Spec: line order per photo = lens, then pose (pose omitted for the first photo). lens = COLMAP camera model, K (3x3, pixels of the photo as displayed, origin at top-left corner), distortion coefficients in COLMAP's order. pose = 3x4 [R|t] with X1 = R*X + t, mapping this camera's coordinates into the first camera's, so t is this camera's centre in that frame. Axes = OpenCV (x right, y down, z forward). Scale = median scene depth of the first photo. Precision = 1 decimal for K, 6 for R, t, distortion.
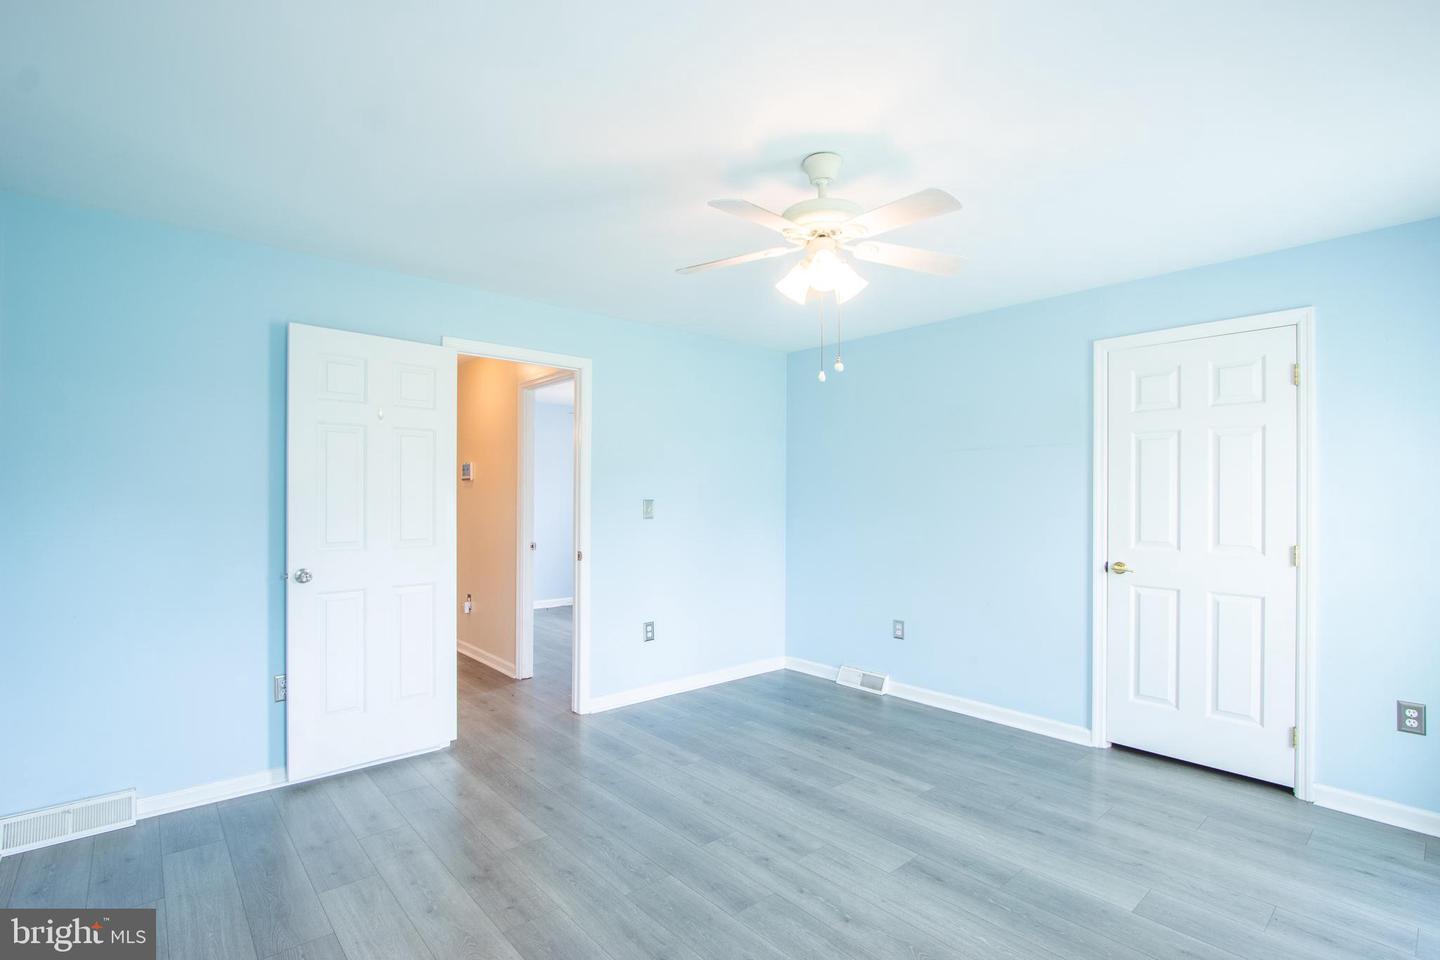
lens RADIAL K [[675.4, 0, 705.7], [0, 675.4, 484.9], [0, 0, 1]] dist [-0.016203, 0.000886]
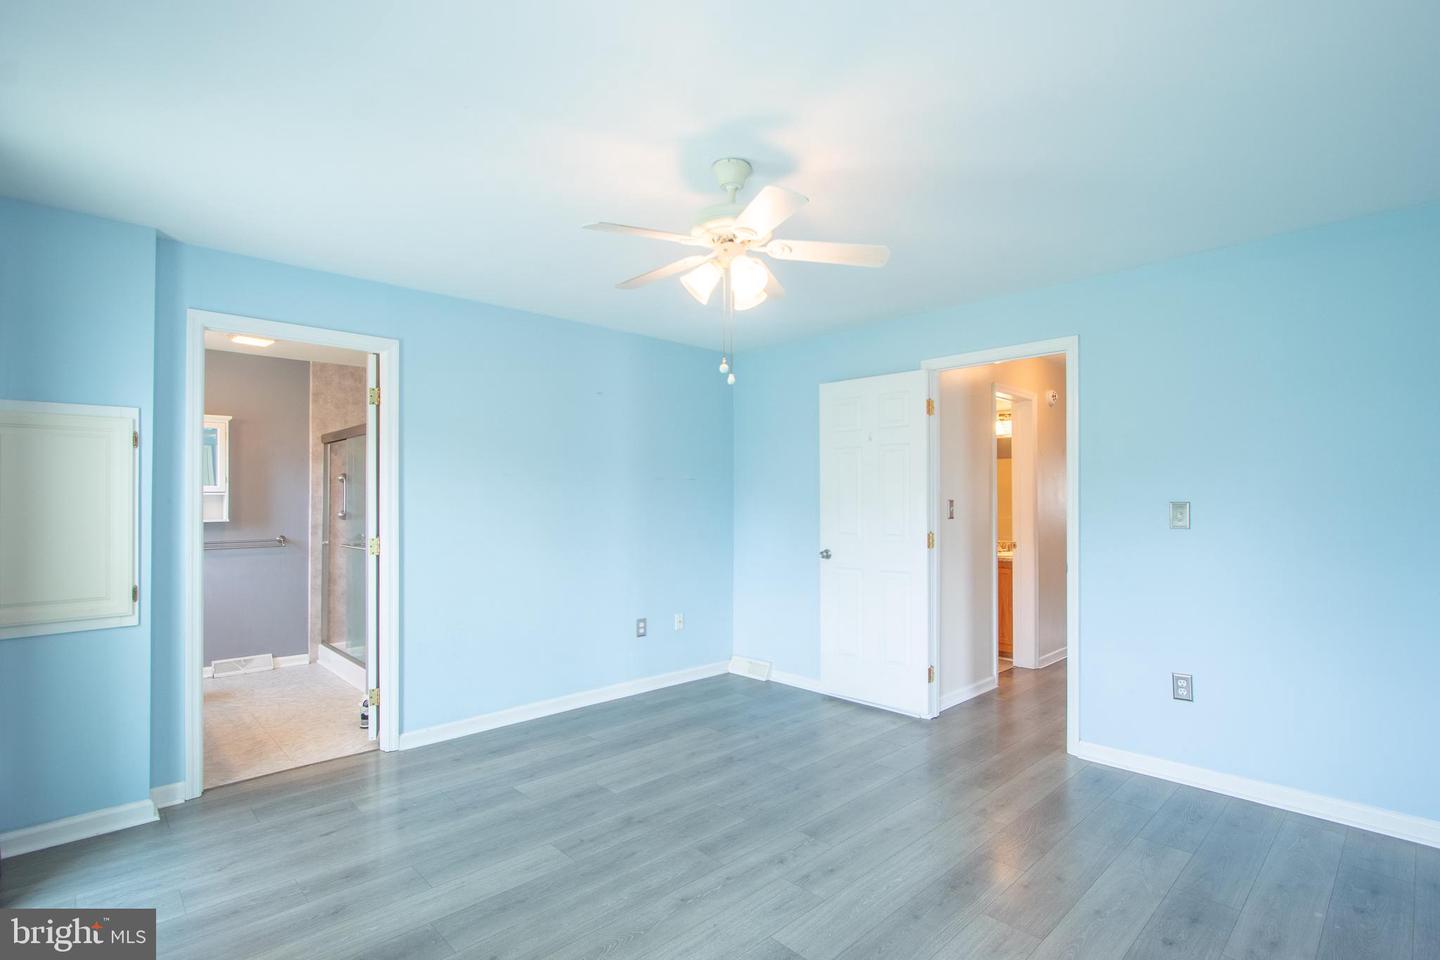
lens RADIAL K [[675.4, 0, 713.5], [0, 675.4, 487.0], [0, 0, 1]] dist [-0.016203, 0.000886]
pose [[0.046644, -0.024093, -0.998621, 0.880755], [0.018797, 0.999553, -0.023238, 0.018293], [0.998735, -0.017688, 0.047076, 0.693520]]
